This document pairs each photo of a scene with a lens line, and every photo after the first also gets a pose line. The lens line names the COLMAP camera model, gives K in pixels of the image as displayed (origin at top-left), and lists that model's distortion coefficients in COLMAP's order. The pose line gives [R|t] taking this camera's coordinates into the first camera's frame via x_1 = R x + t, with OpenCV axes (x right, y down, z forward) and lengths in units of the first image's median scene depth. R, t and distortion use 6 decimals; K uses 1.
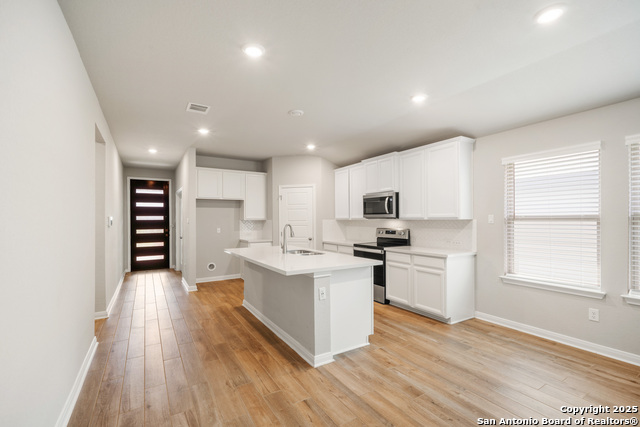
lens RADIAL K [[283.7, 0, 317.0], [0, 283.7, 217.1], [0, 0, 1]] dist [0.002382, -0.000037]
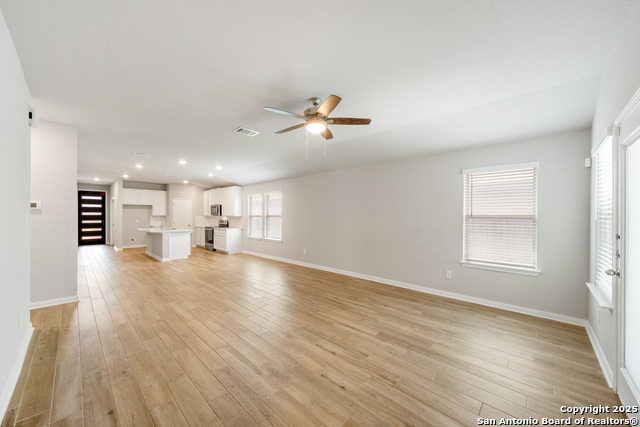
lens RADIAL K [[233.7, 0, 318.7], [0, 233.7, 216.6], [0, 0, 1]] dist [-0.005524, 0.000263]
pose [[0.963616, 0.011240, 0.267055, 0.502686], [-0.013687, 0.999880, 0.007303, -0.012041], [-0.266940, -0.010692, 0.963654, -1.017948]]
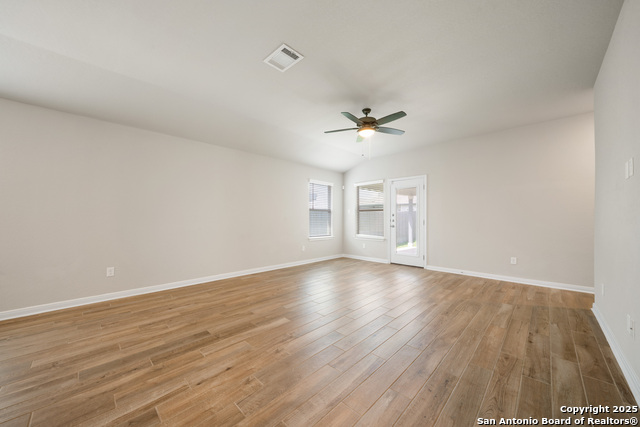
lens RADIAL K [[233.7, 0, 318.8], [0, 233.7, 215.7], [0, 0, 1]] dist [-0.005524, 0.000263]
pose [[-0.248155, 0.017834, 0.968556, 0.016290], [-0.006087, 0.999782, -0.019969, 0.042318], [-0.968701, -0.010851, -0.247992, -0.188669]]
